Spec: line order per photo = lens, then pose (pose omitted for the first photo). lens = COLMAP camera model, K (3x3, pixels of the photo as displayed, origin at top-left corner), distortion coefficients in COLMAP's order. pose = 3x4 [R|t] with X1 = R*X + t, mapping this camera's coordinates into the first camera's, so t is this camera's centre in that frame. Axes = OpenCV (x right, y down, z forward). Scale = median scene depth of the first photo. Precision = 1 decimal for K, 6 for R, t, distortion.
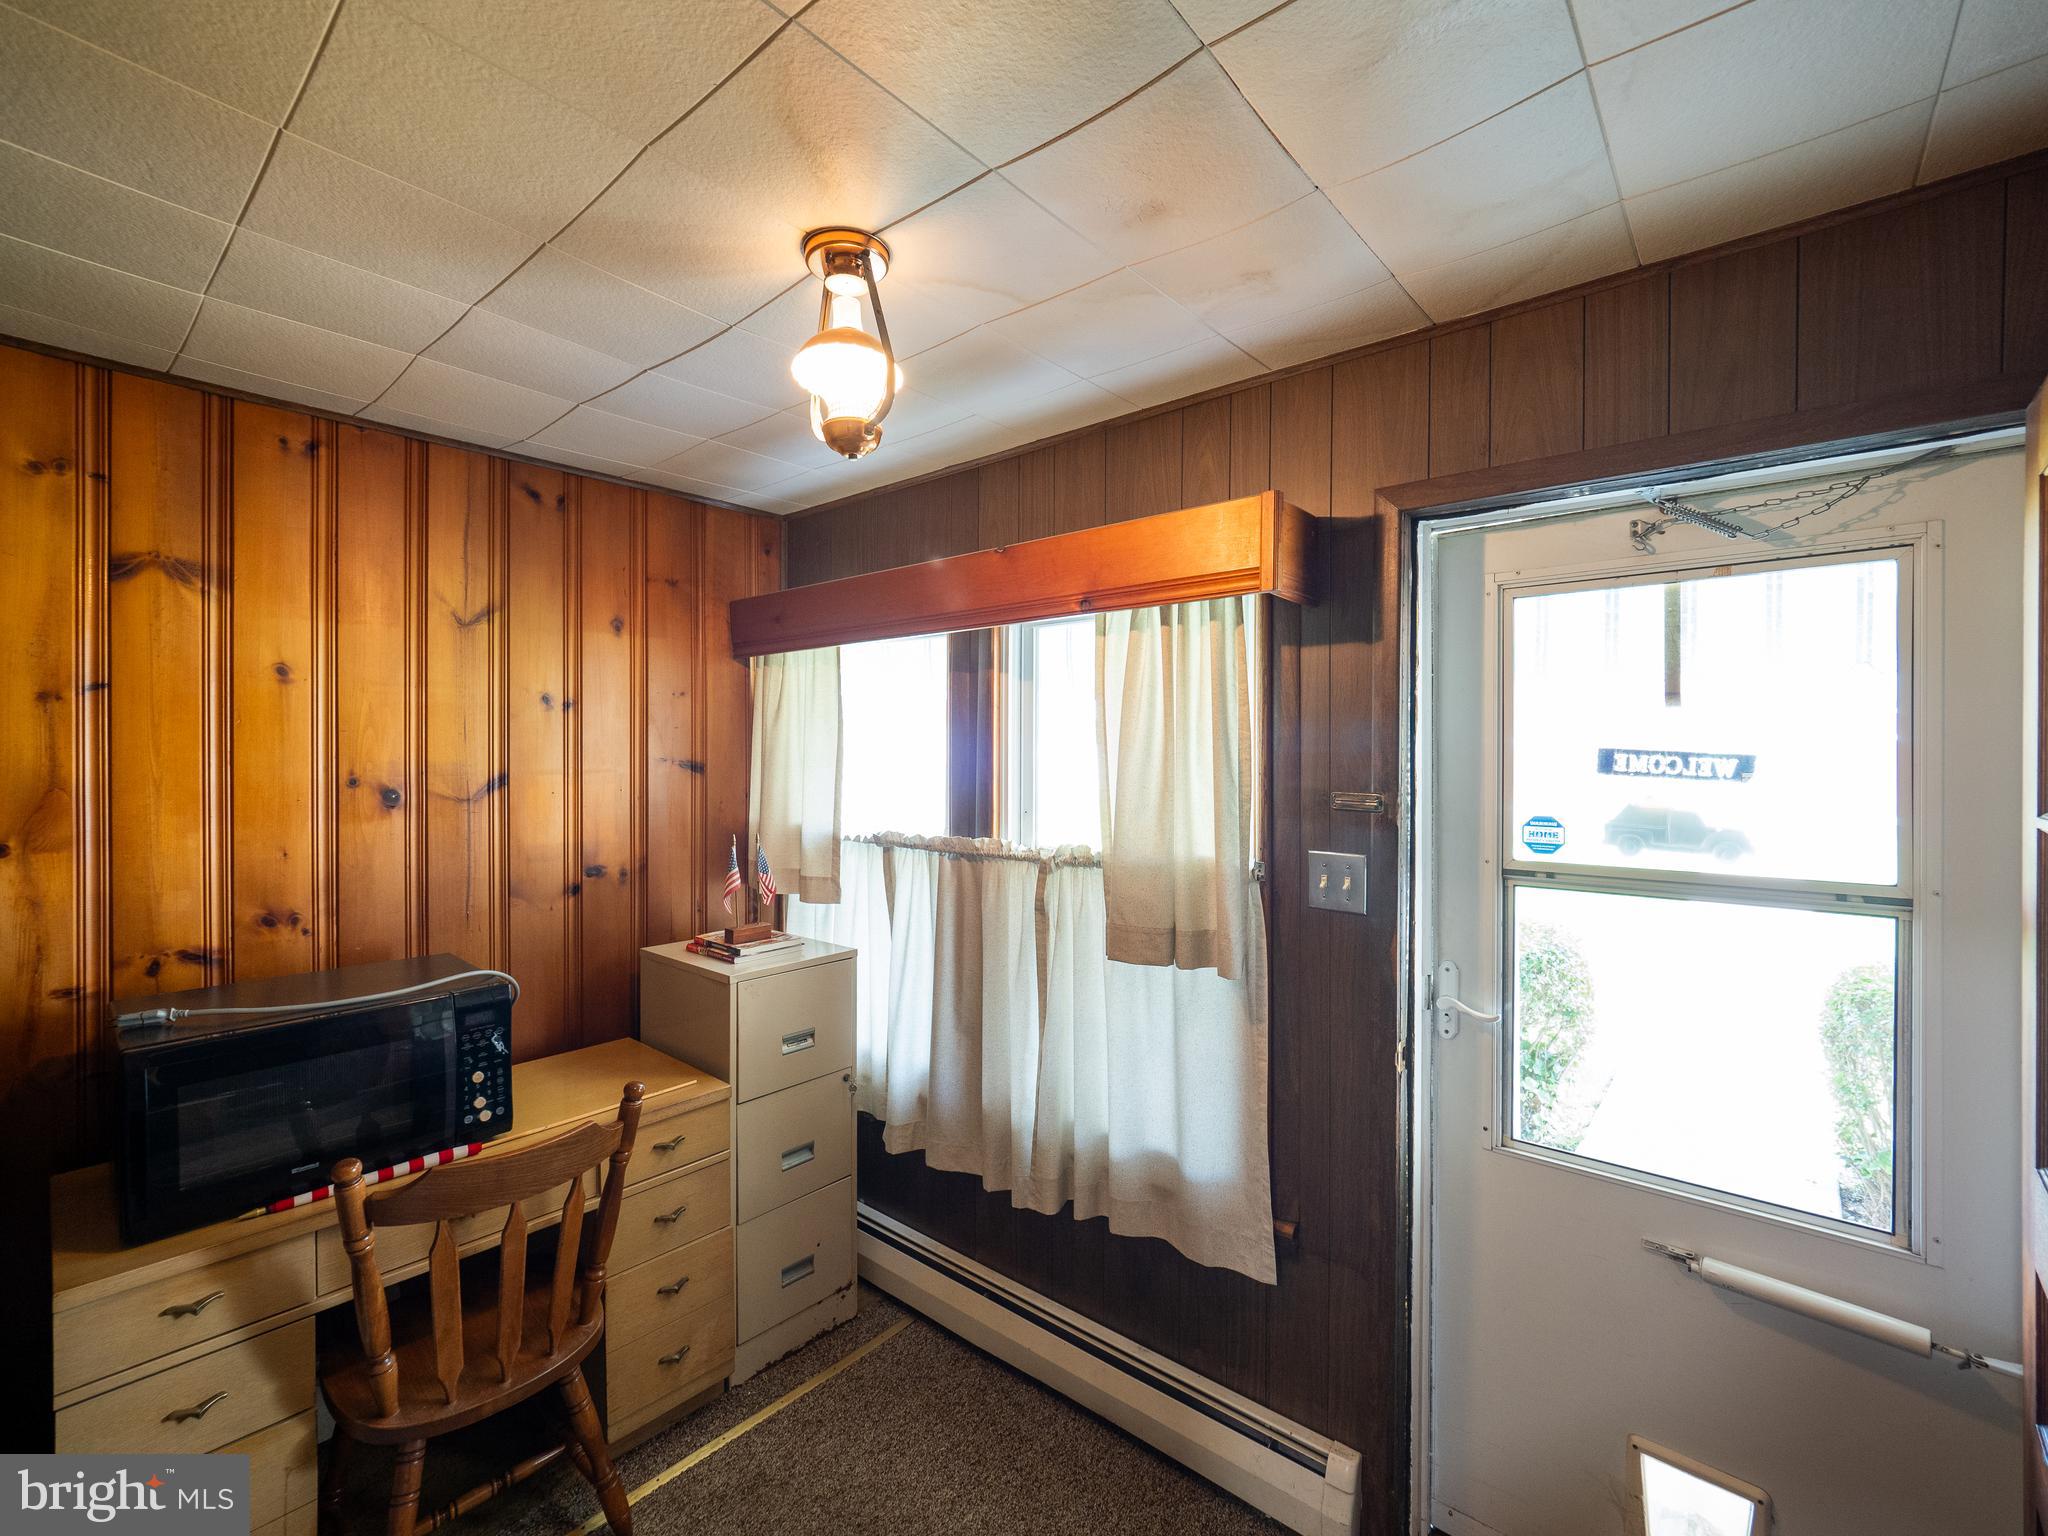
lens RADIAL K [[881.2, 0, 1025.9], [0, 881.2, 760.9], [0, 0, 1]] dist [-0.003999, 0.000911]
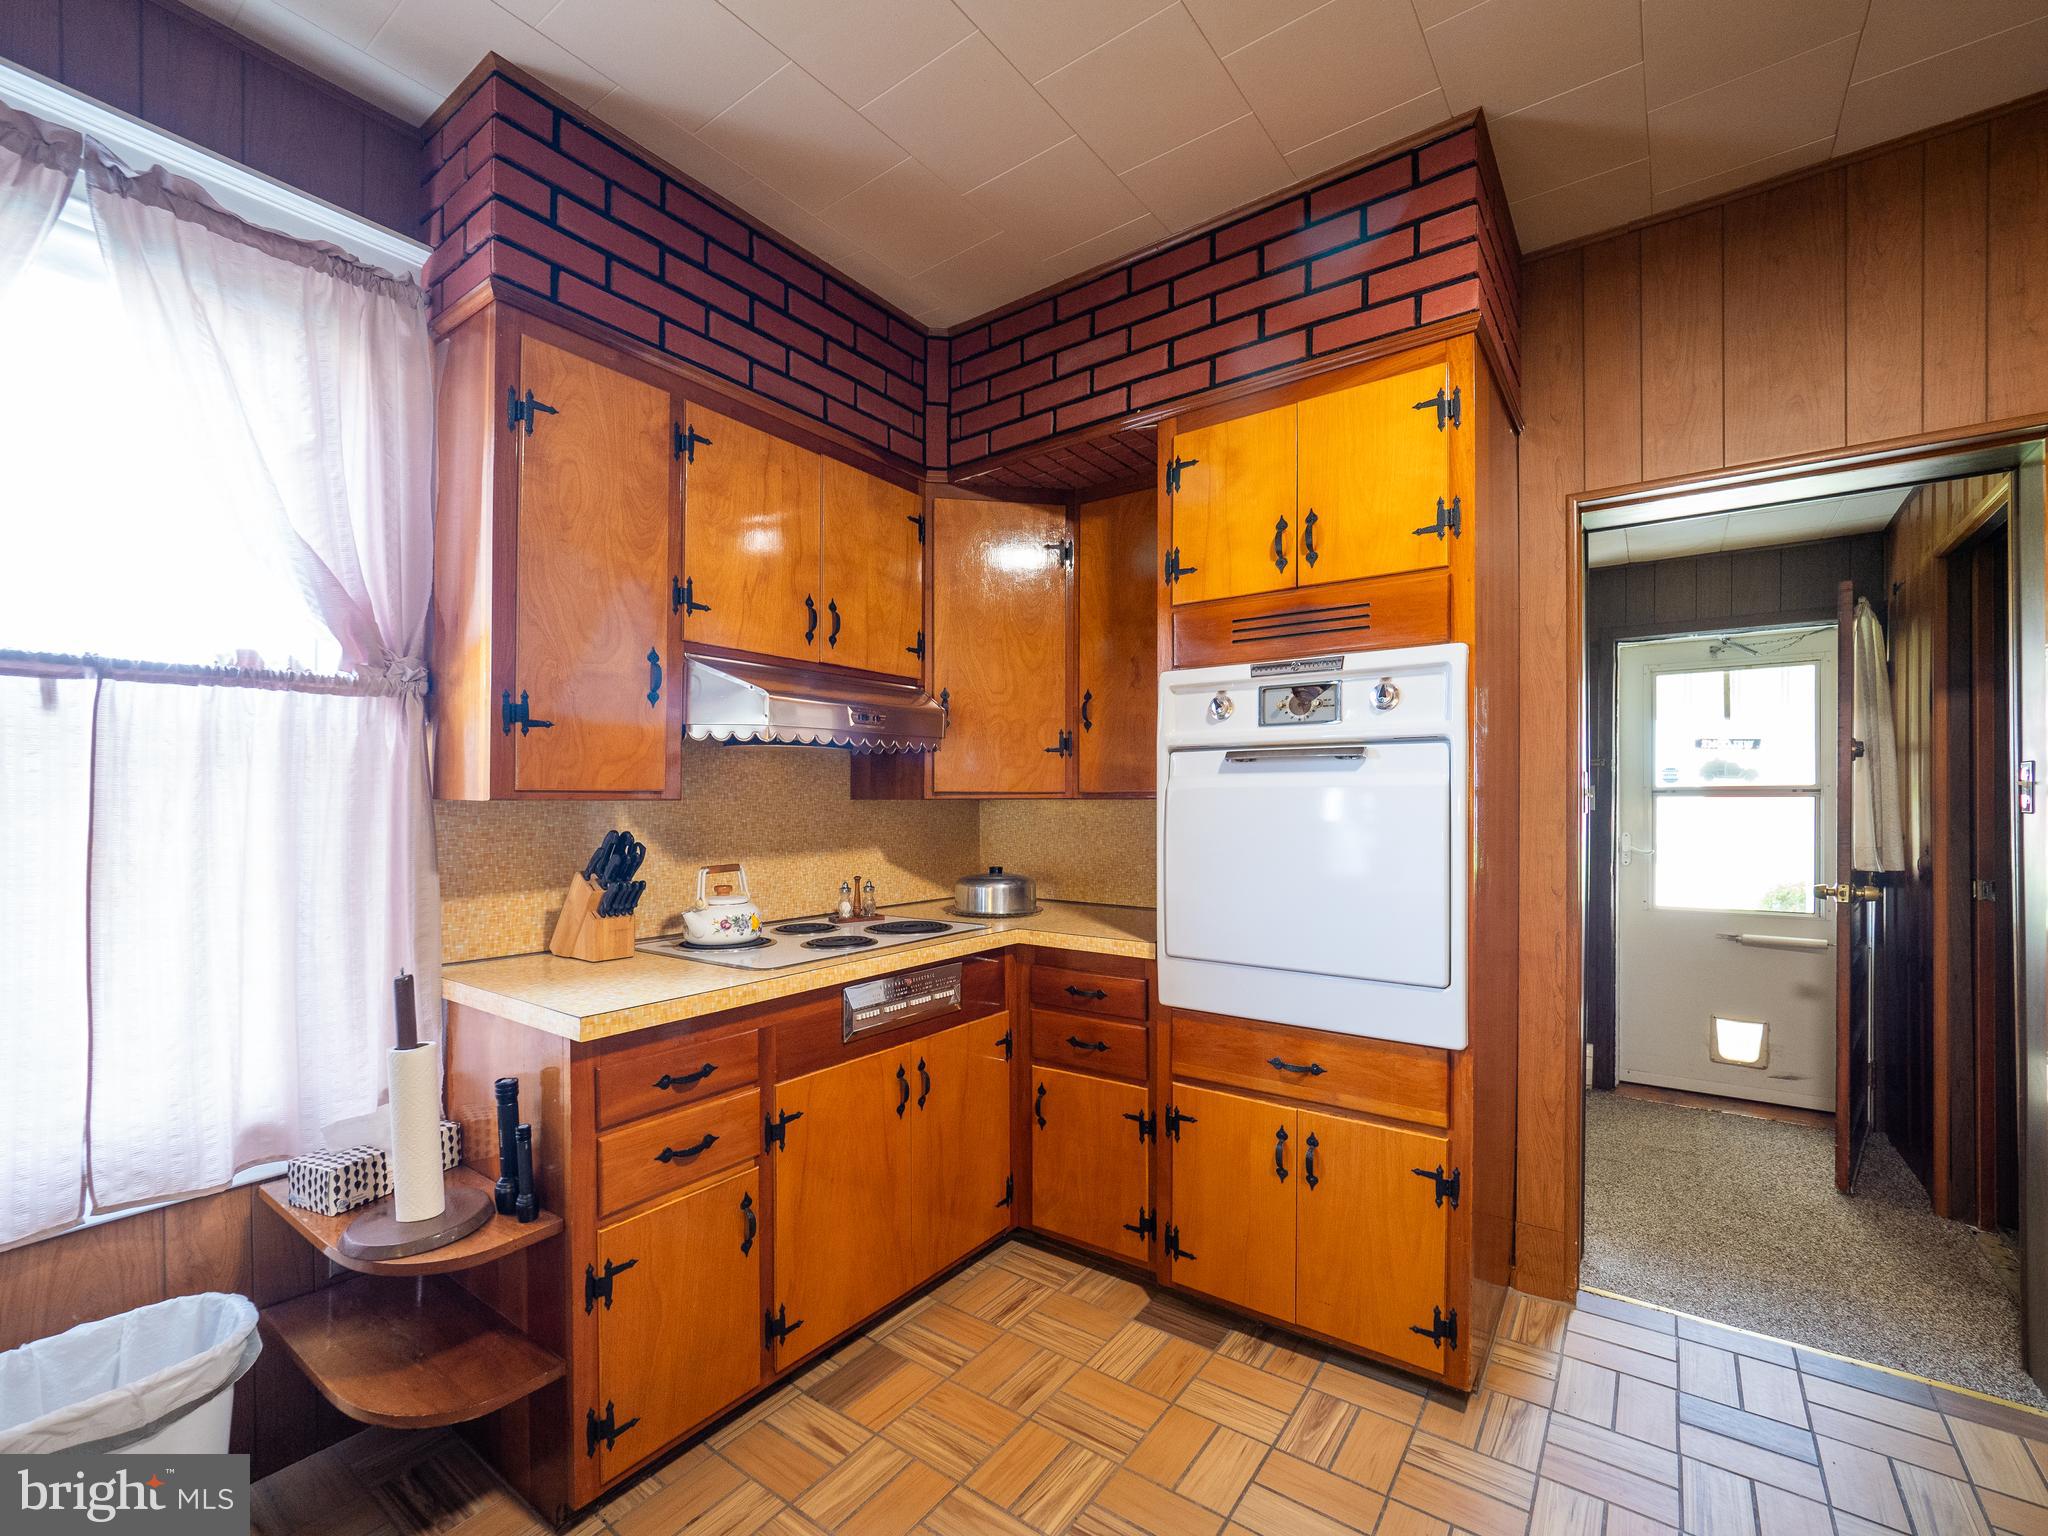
lens RADIAL K [[881.2, 0, 988.9], [0, 881.2, 802.4], [0, 0, 1]] dist [-0.003999, 0.000911]
pose [[0.998731, 0.000625, 0.050363, -1.084652], [-0.000458, 0.999994, -0.003340, 0.131980], [-0.050365, 0.003312, 0.998725, -1.014434]]
